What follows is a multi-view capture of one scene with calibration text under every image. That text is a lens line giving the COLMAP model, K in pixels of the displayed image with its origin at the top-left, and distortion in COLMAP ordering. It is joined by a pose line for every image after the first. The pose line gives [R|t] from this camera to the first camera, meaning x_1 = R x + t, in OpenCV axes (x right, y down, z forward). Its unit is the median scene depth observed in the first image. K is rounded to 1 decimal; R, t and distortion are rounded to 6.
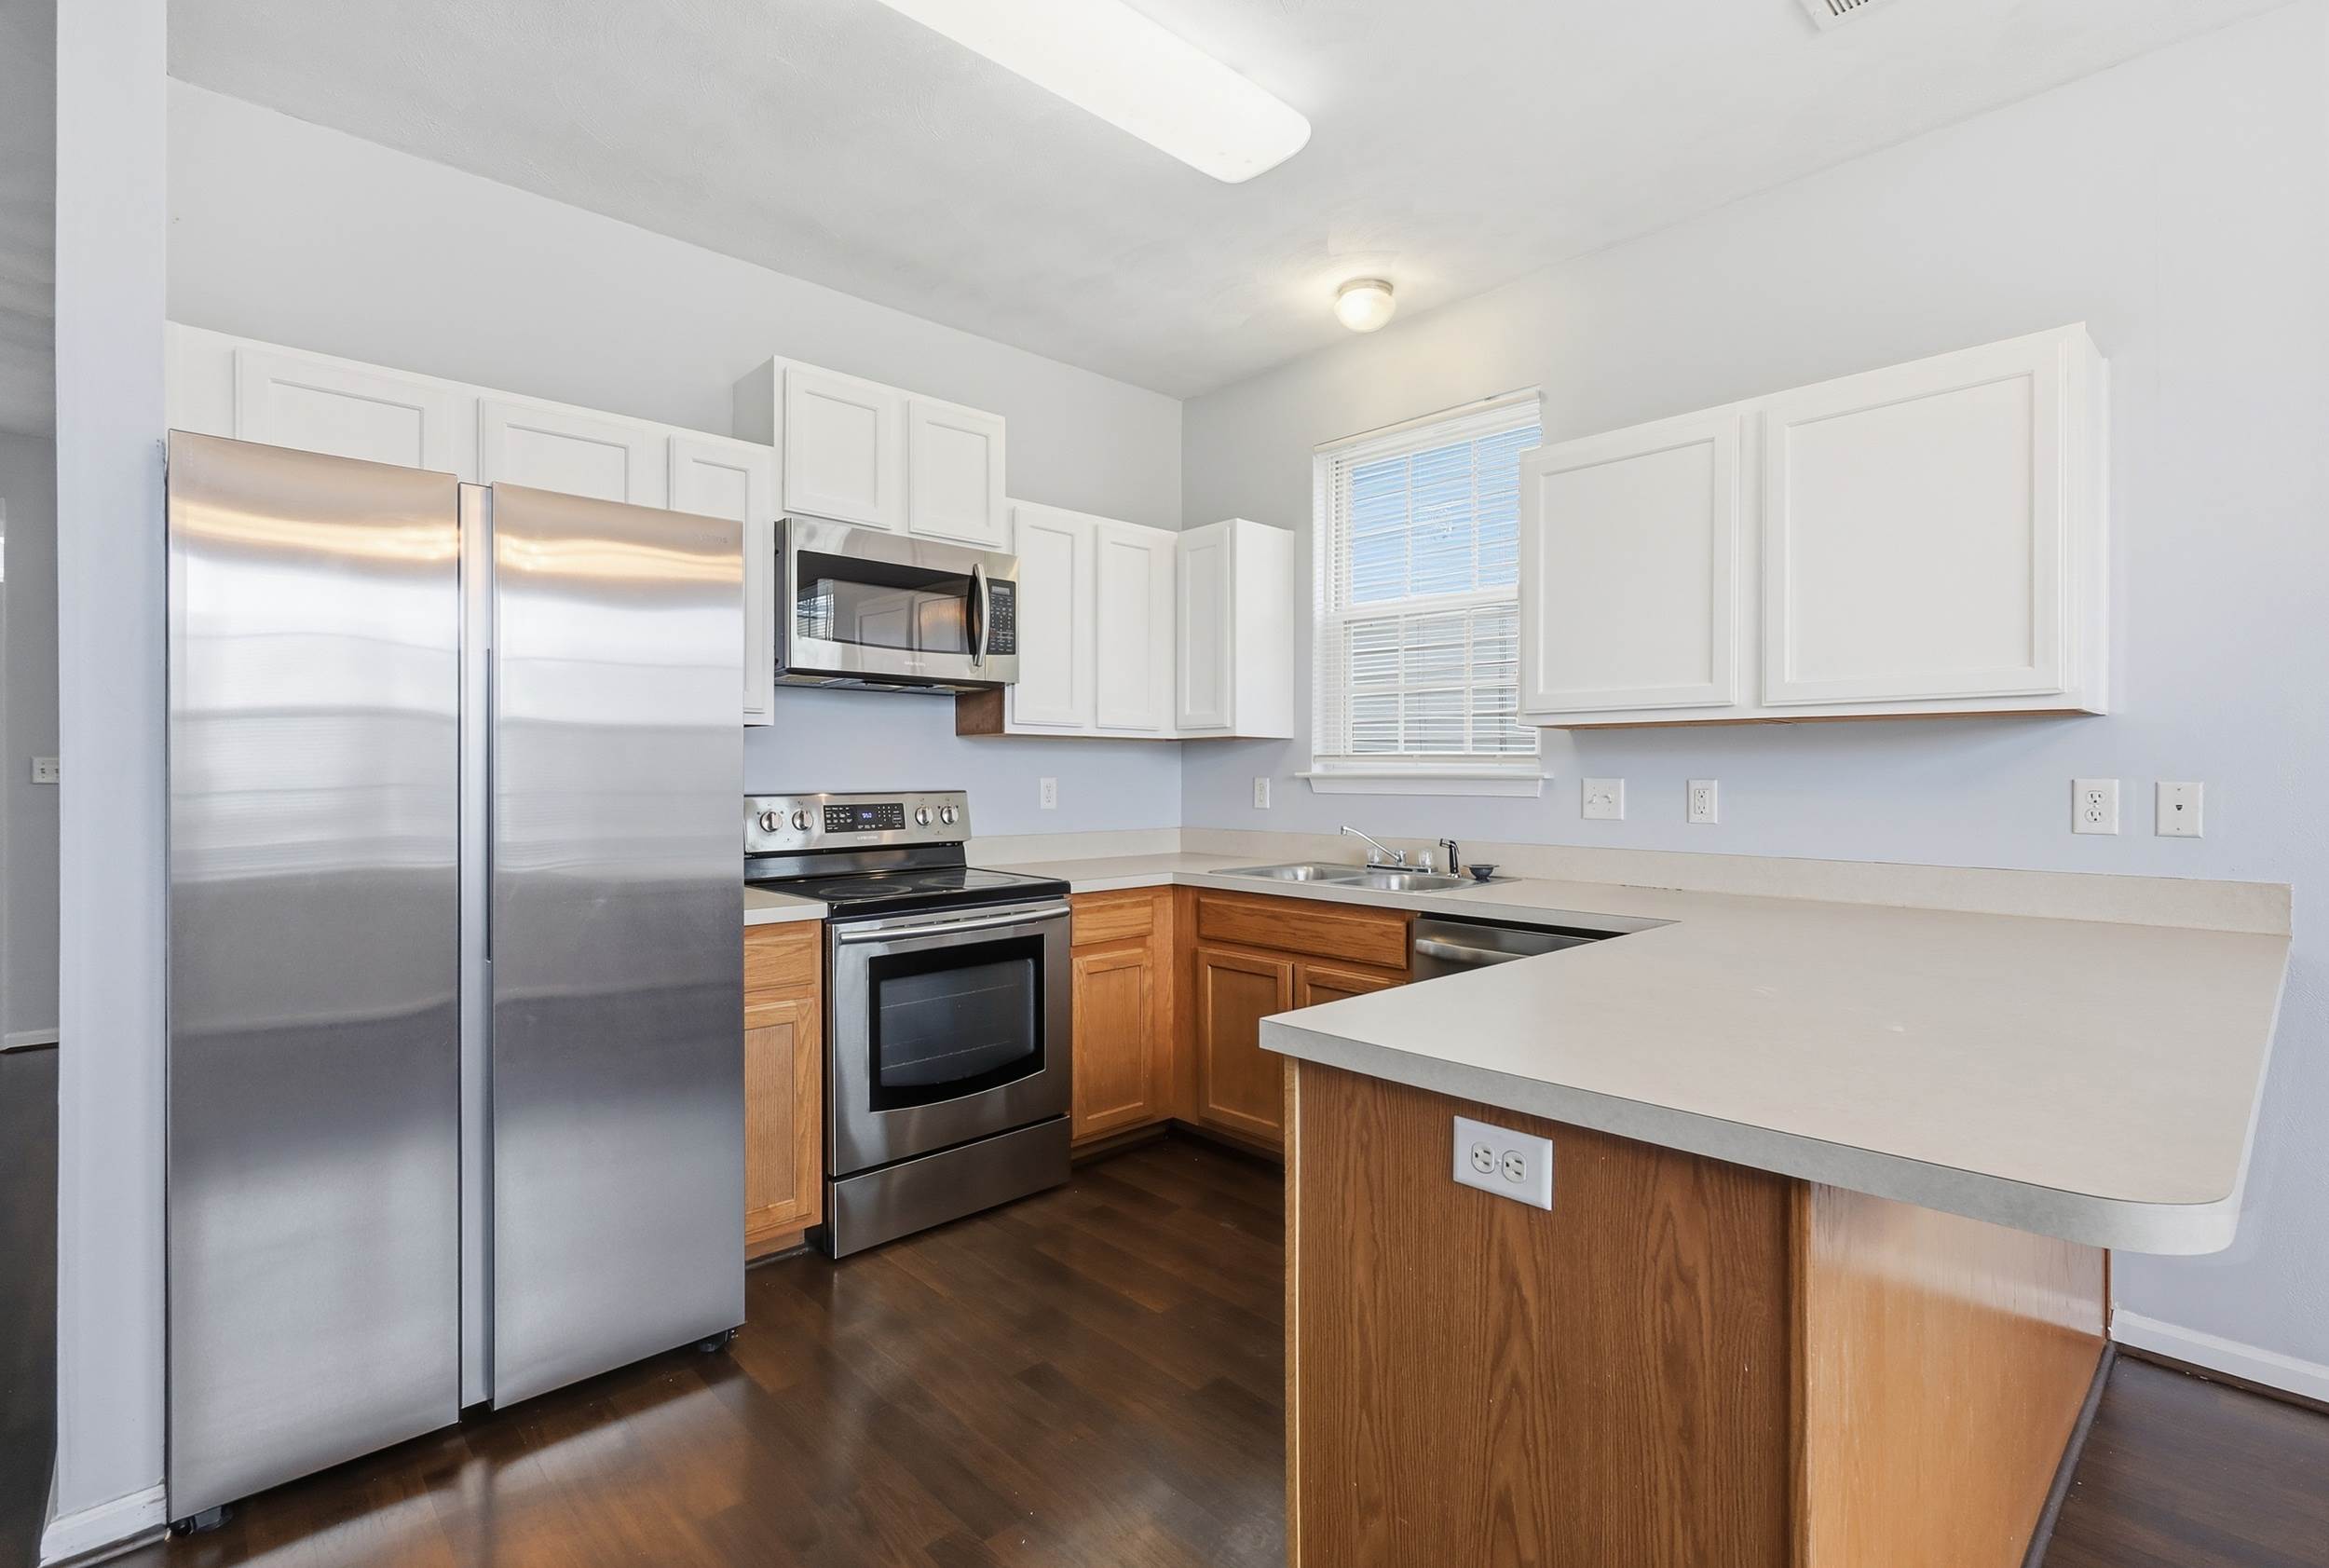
lens RADIAL K [[1086.1, 0, 1171.9], [0, 1086.1, 775.8], [0, 0, 1]] dist [0.000071, -0.000482]
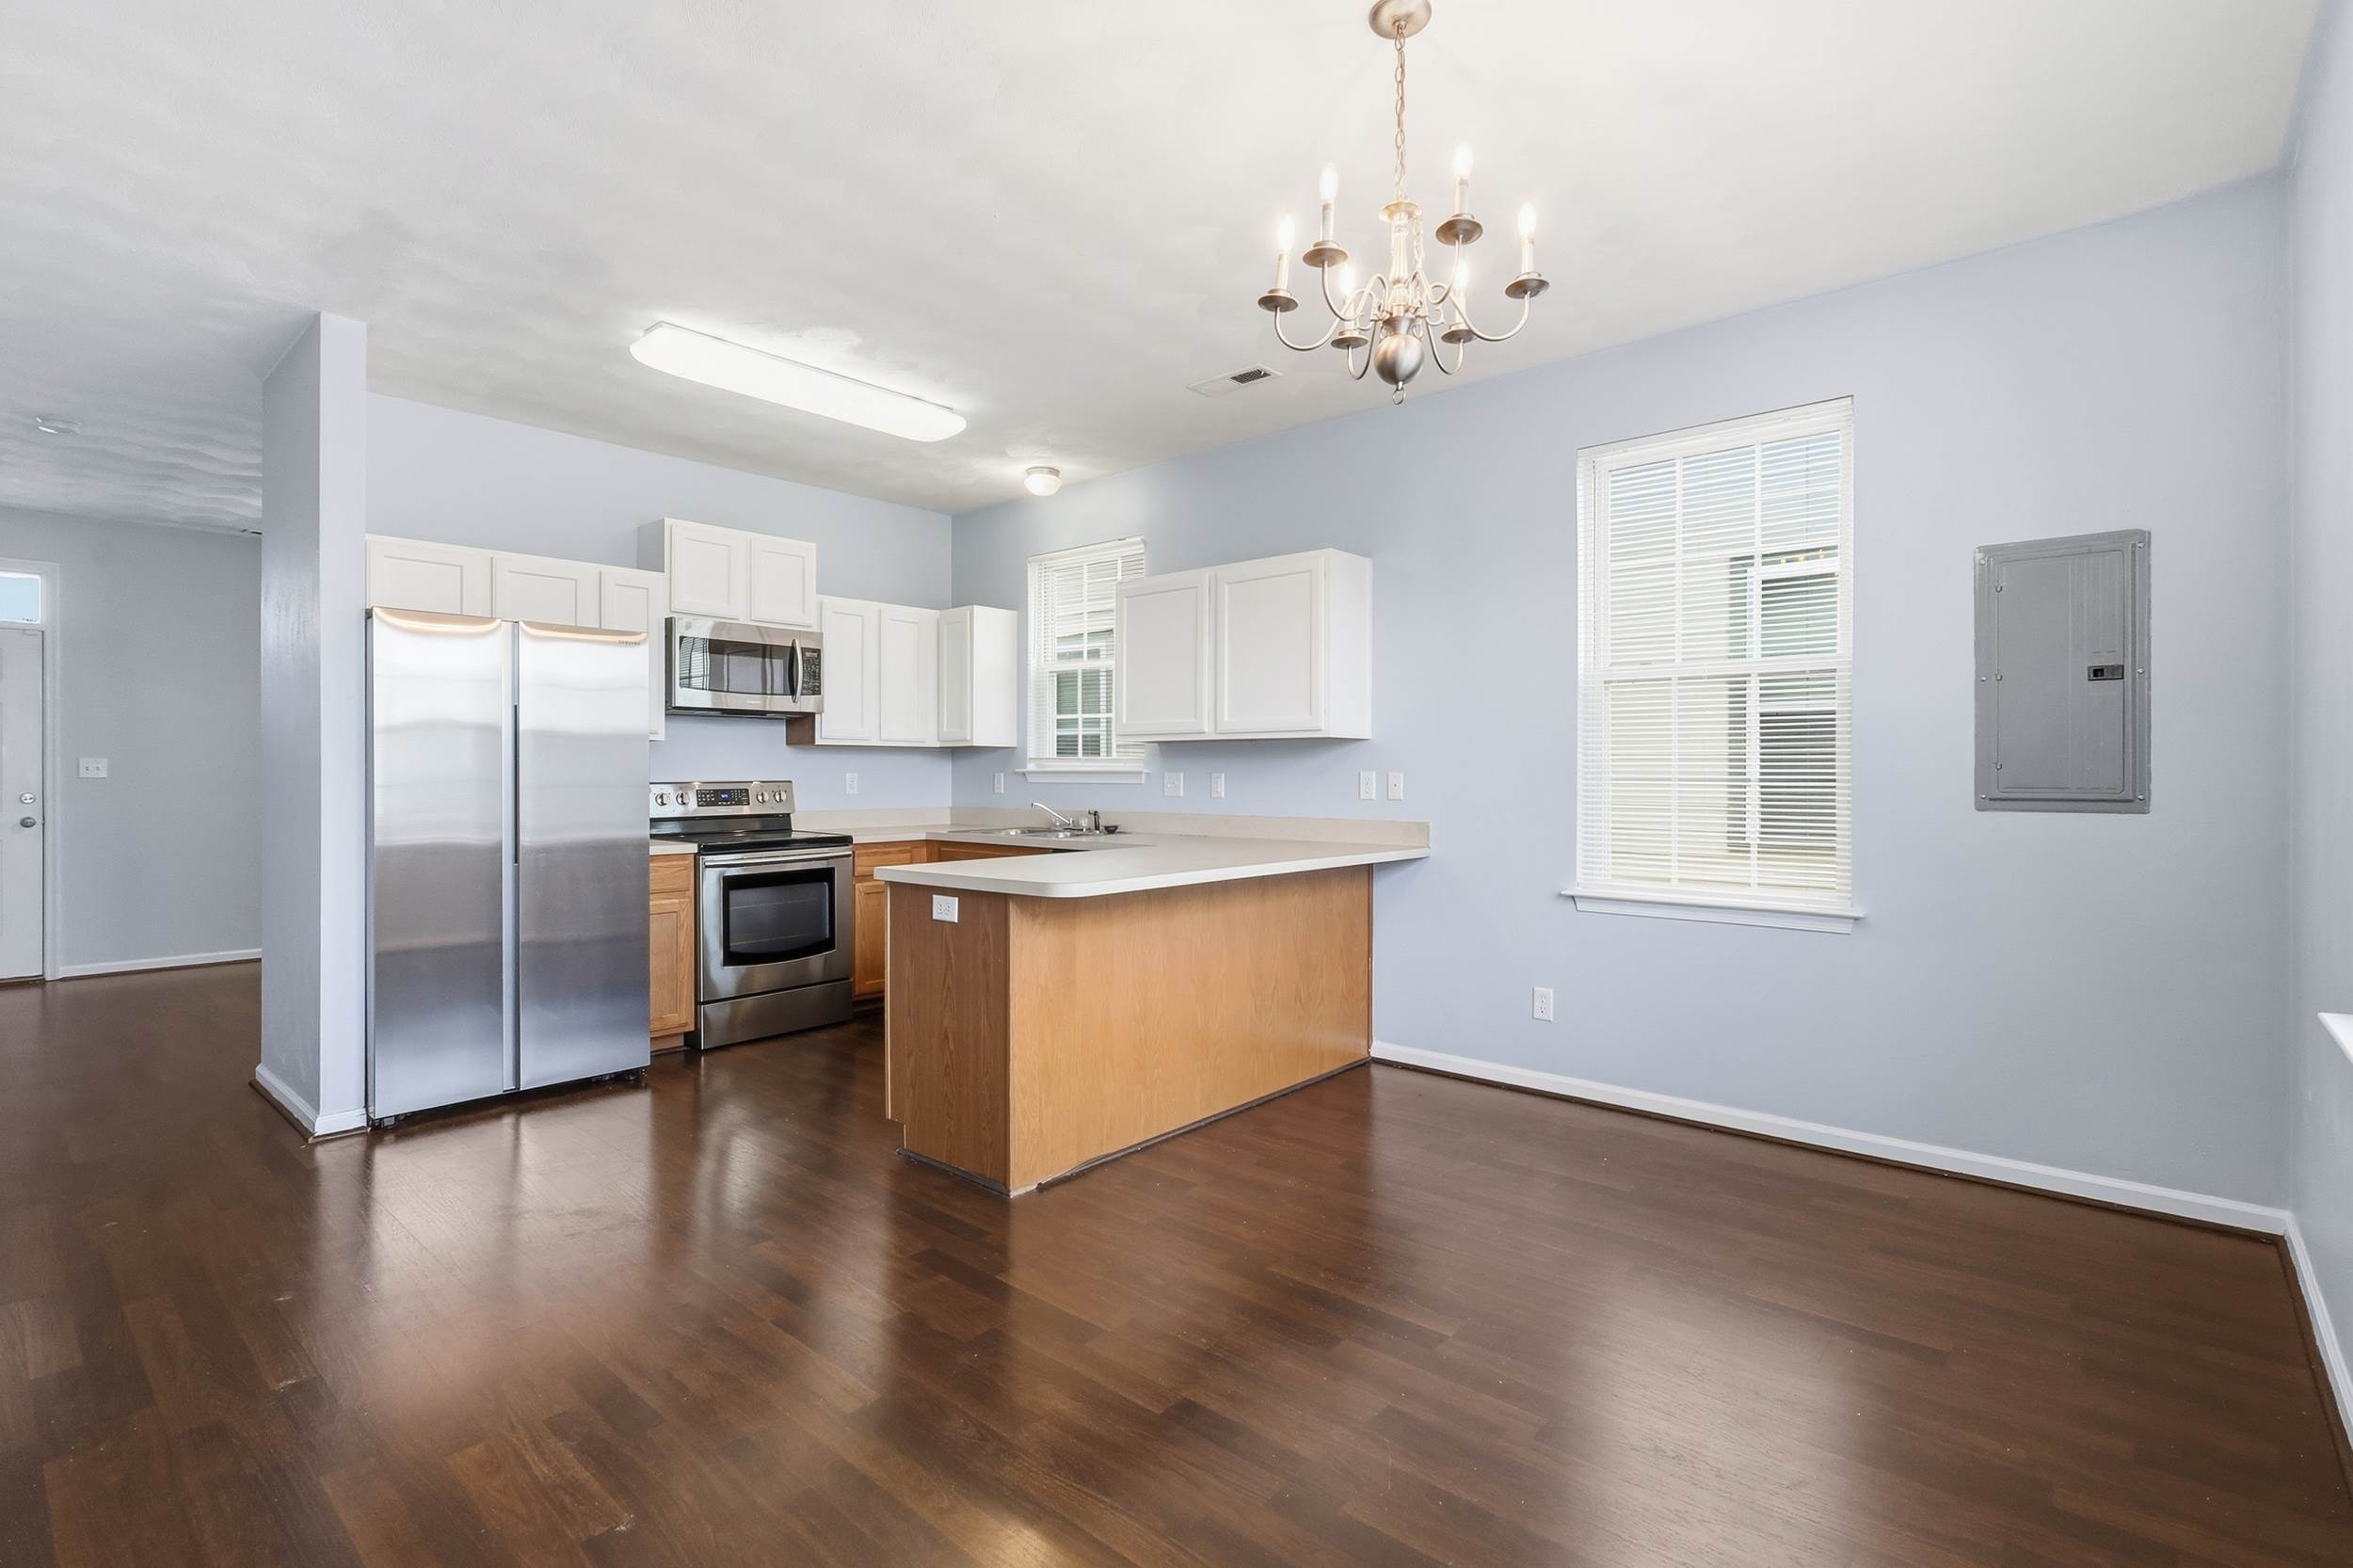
lens RADIAL K [[1094.4, 0, 1173.4], [0, 1094.4, 777.0], [0, 0, 1]] dist [0.000155, 0.000160]
pose [[0.995791, -0.000521, 0.091646, 0.228418], [0.000384, 0.999999, 0.001509, 0.006484], [-0.091647, -0.001468, 0.995790, -0.660549]]
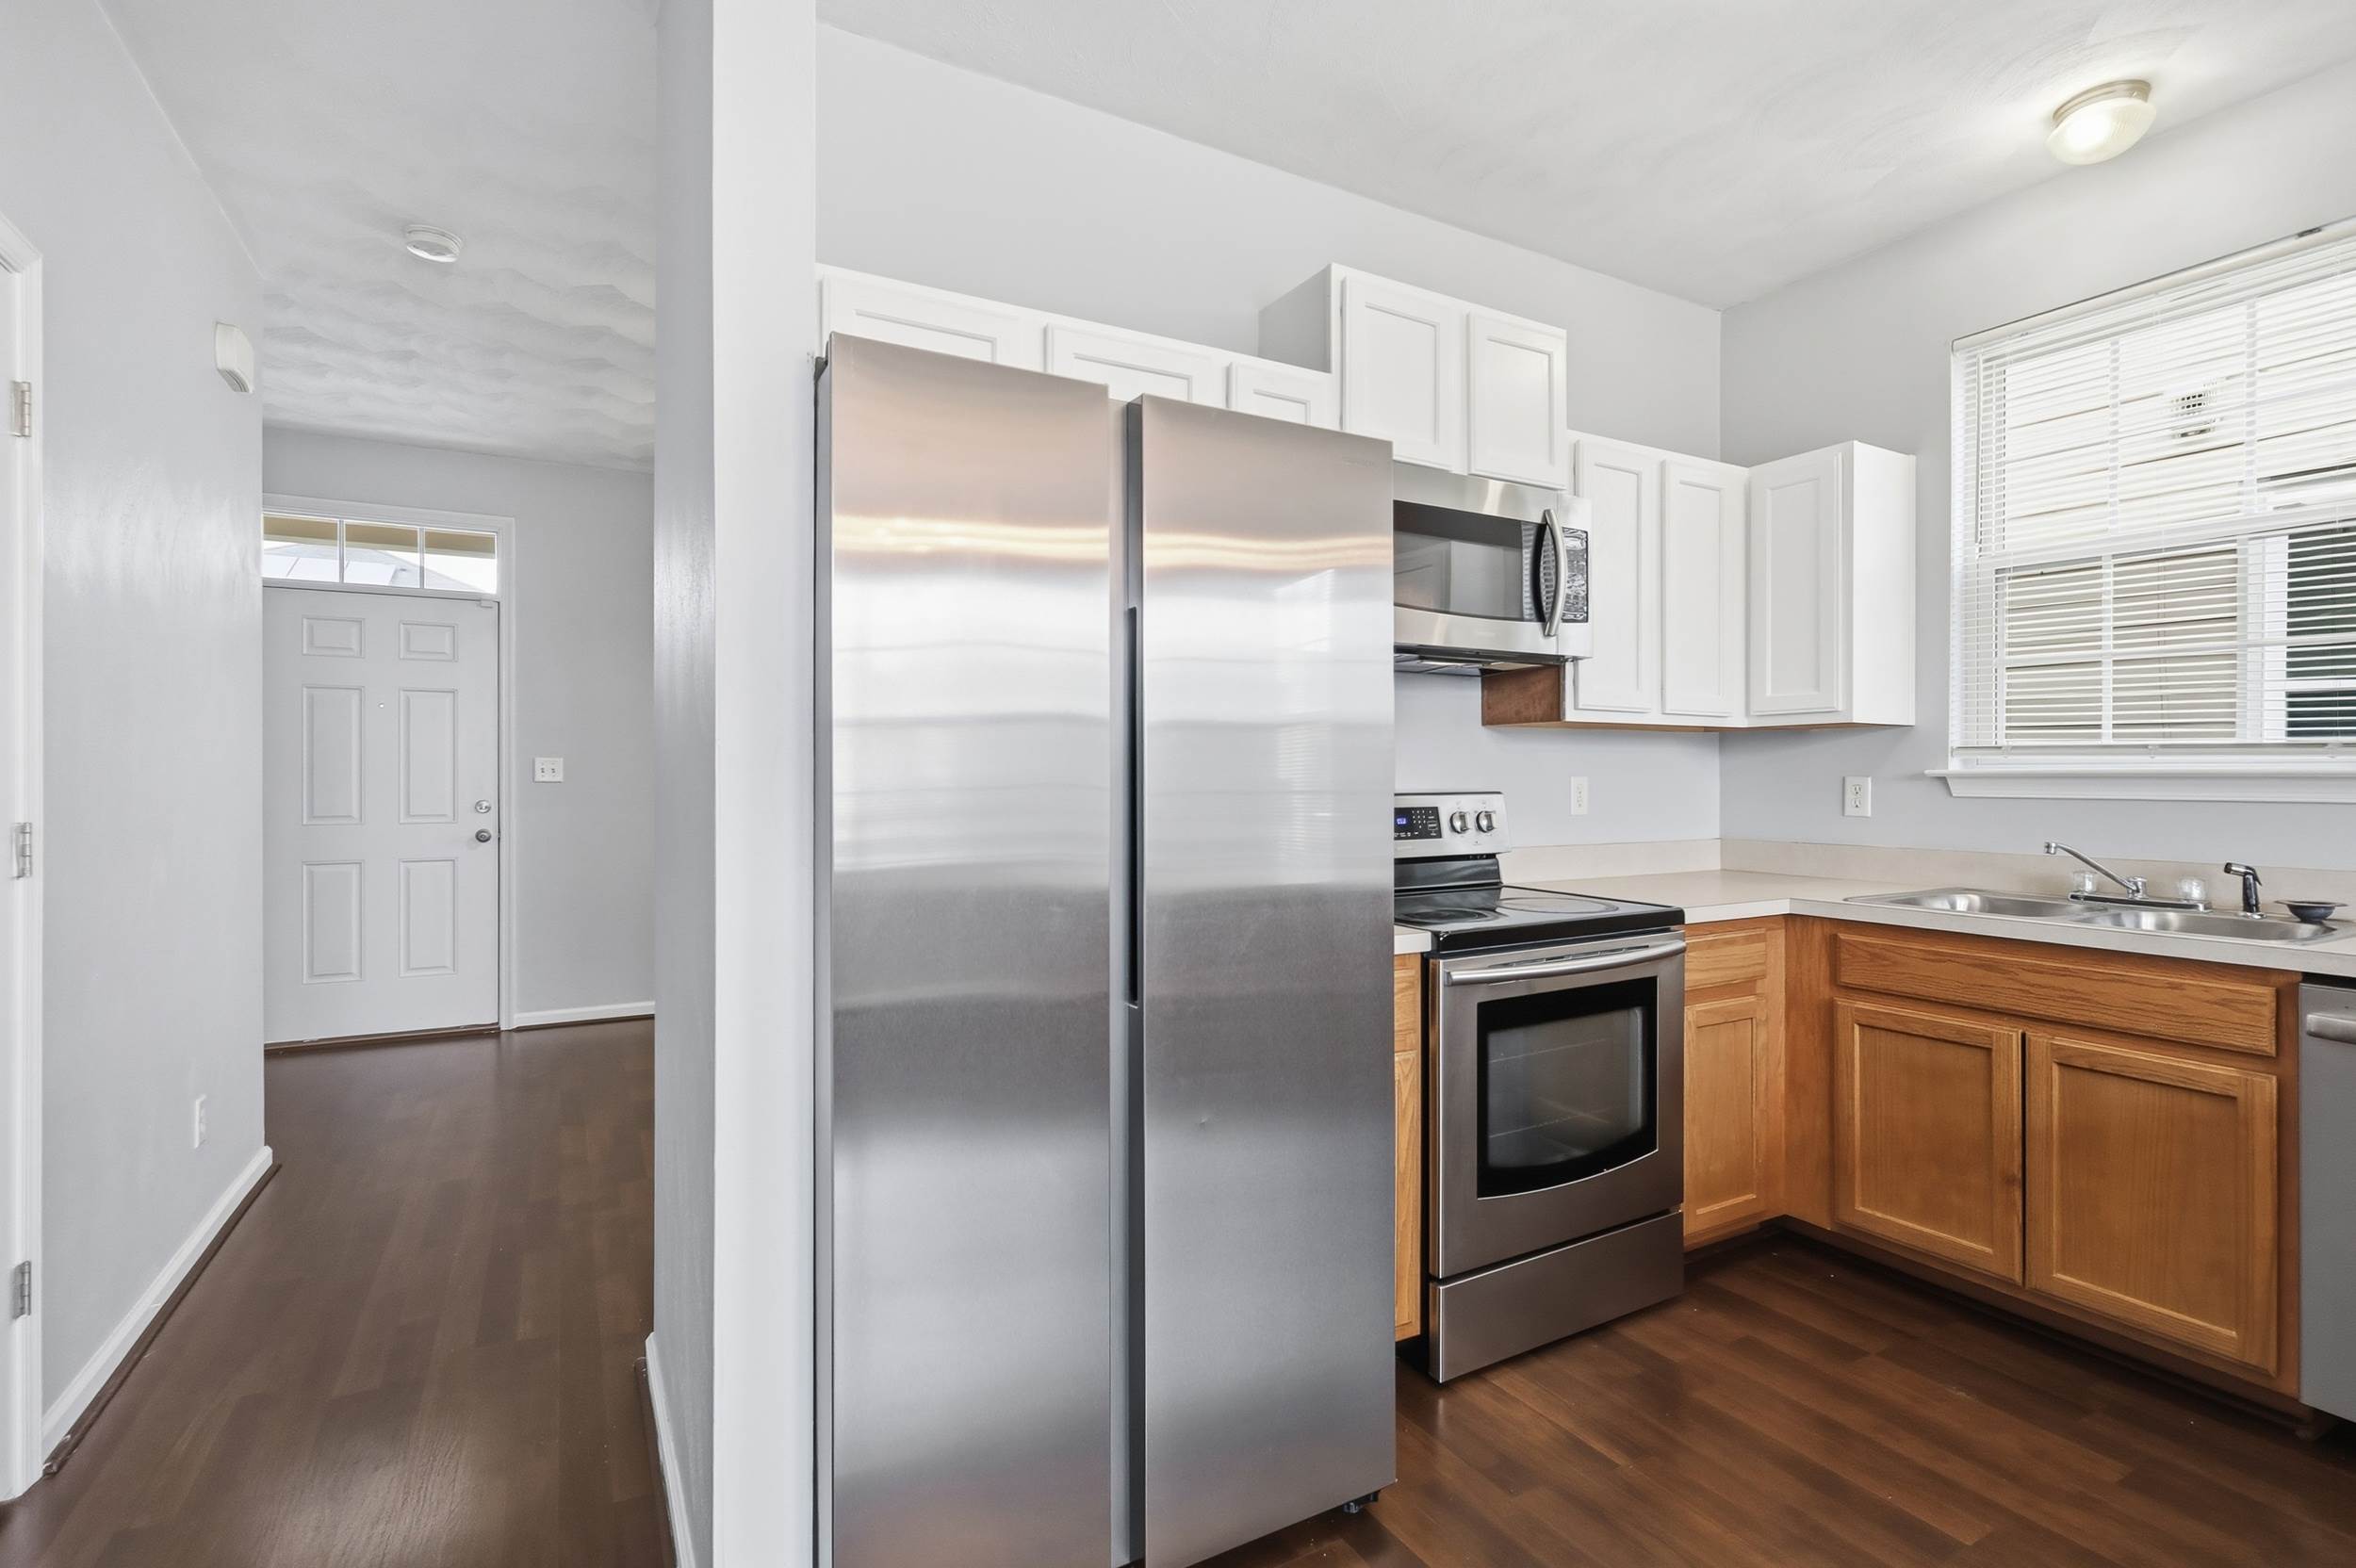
lens RADIAL K [[1095.7, 0, 1174.9], [0, 1095.7, 777.0], [0, 0, 1]] dist [0.000155, 0.000160]
pose [[0.970009, 0.000717, -0.243068, -0.249410], [-0.000685, 1.000000, 0.000216, 0.002574], [0.243068, -0.000043, 0.970009, 0.145288]]
